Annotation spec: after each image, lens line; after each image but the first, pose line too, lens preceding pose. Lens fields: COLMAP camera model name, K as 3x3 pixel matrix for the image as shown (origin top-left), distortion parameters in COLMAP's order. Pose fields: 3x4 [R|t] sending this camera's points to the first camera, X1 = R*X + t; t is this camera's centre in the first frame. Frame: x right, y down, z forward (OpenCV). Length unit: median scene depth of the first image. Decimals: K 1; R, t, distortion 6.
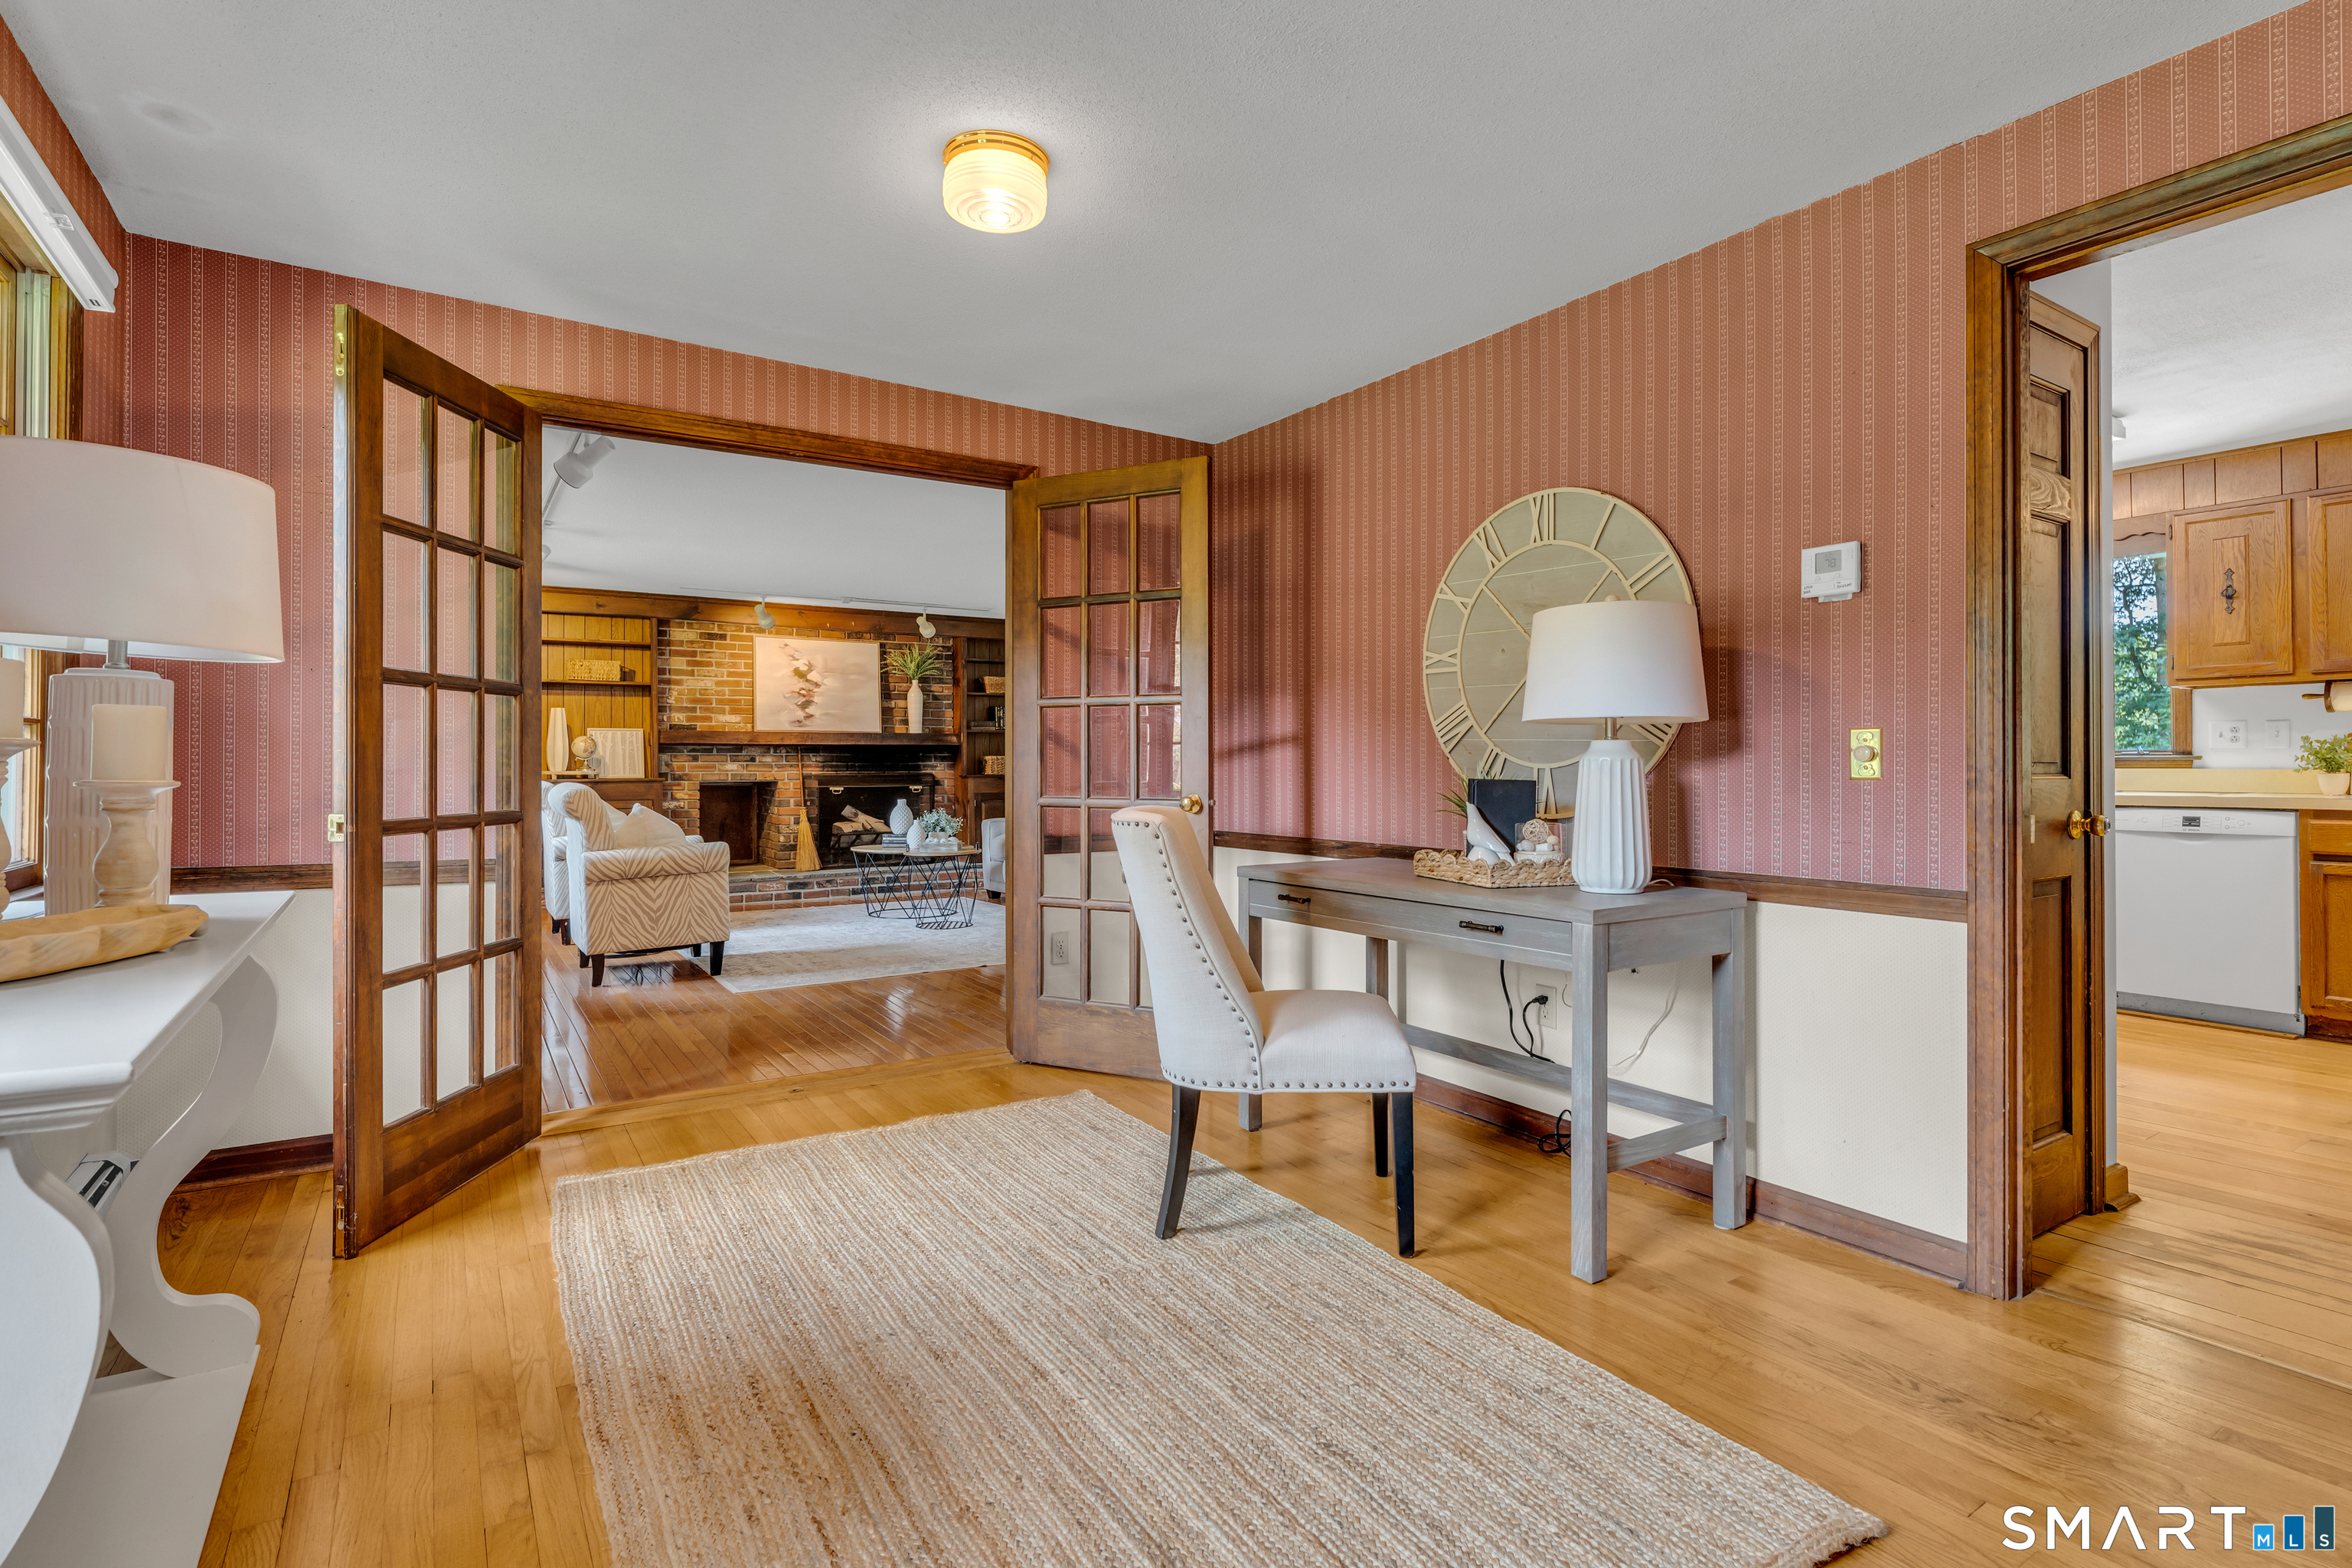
lens RADIAL K [[1141.4, 0, 1170.5], [0, 1141.4, 759.8], [0, 0, 1]] dist [-0.000505, 0.000231]
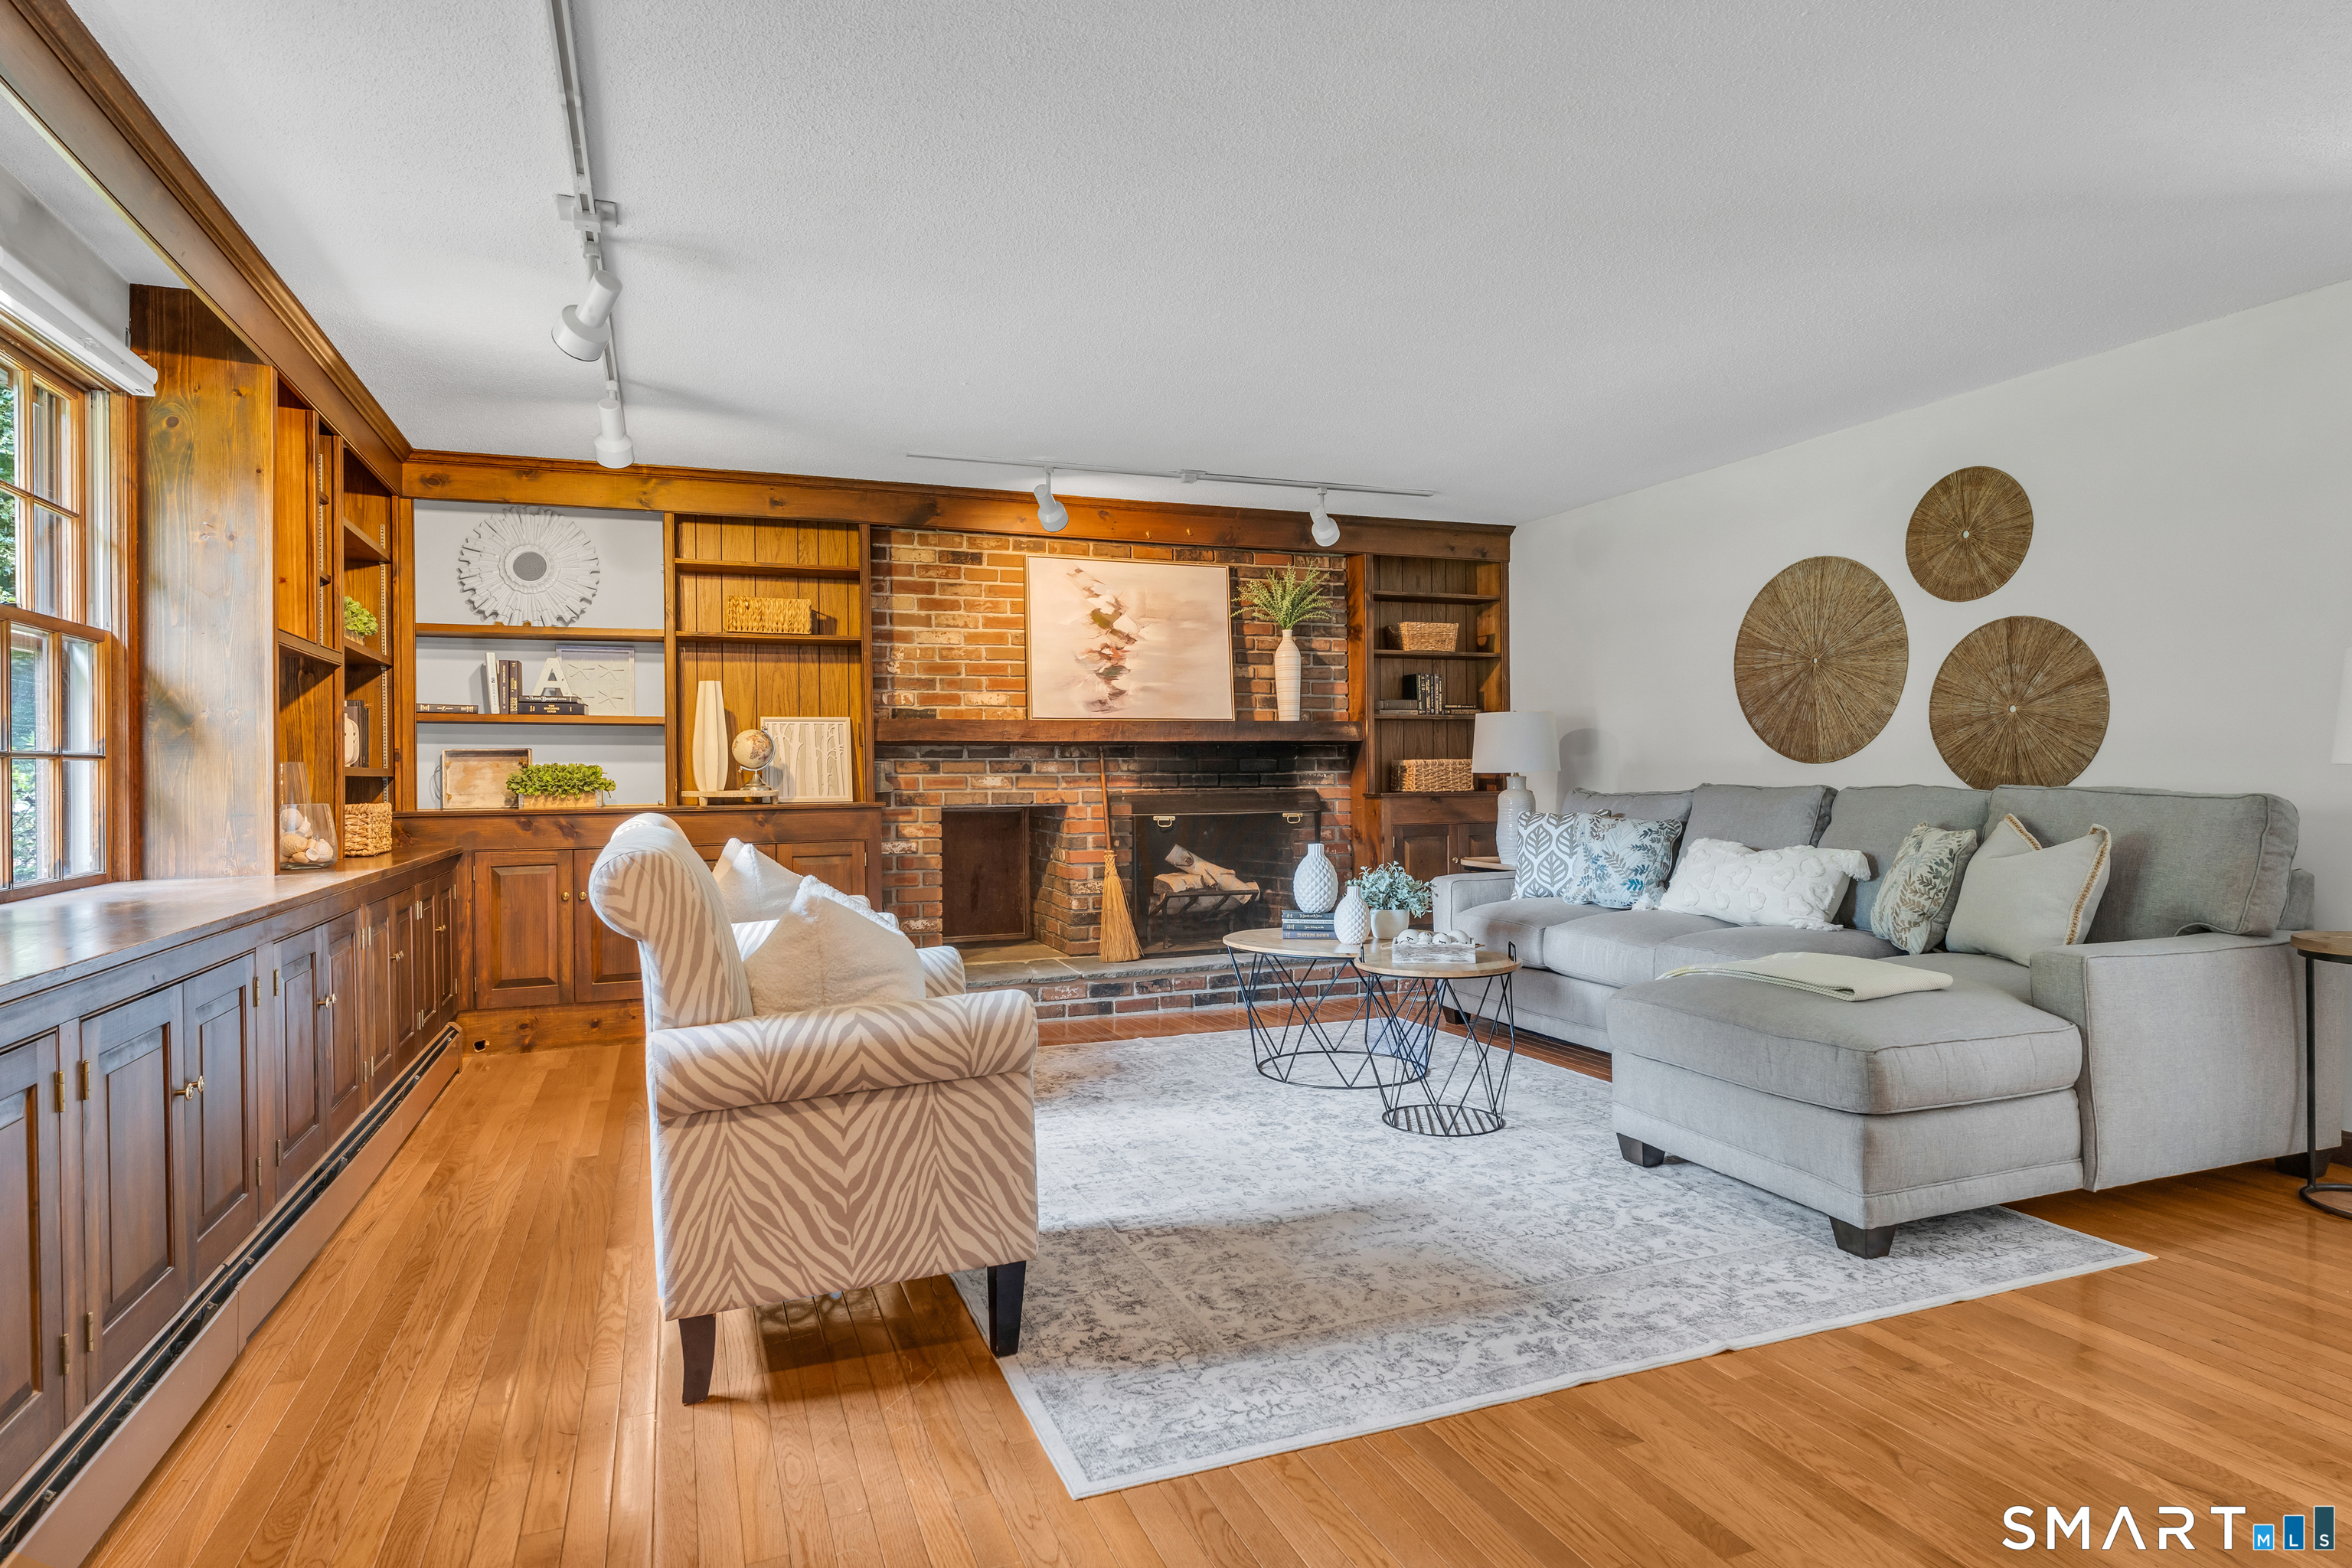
lens RADIAL K [[1264.7, 0, 1161.3], [0, 1264.7, 779.8], [0, 0, 1]] dist [-0.000151, -0.000165]
pose [[0.977869, -0.007002, -0.209101, -0.172053], [0.008758, 0.999934, 0.007471, 0.001263], [0.209035, -0.009137, 0.977866, 0.402240]]
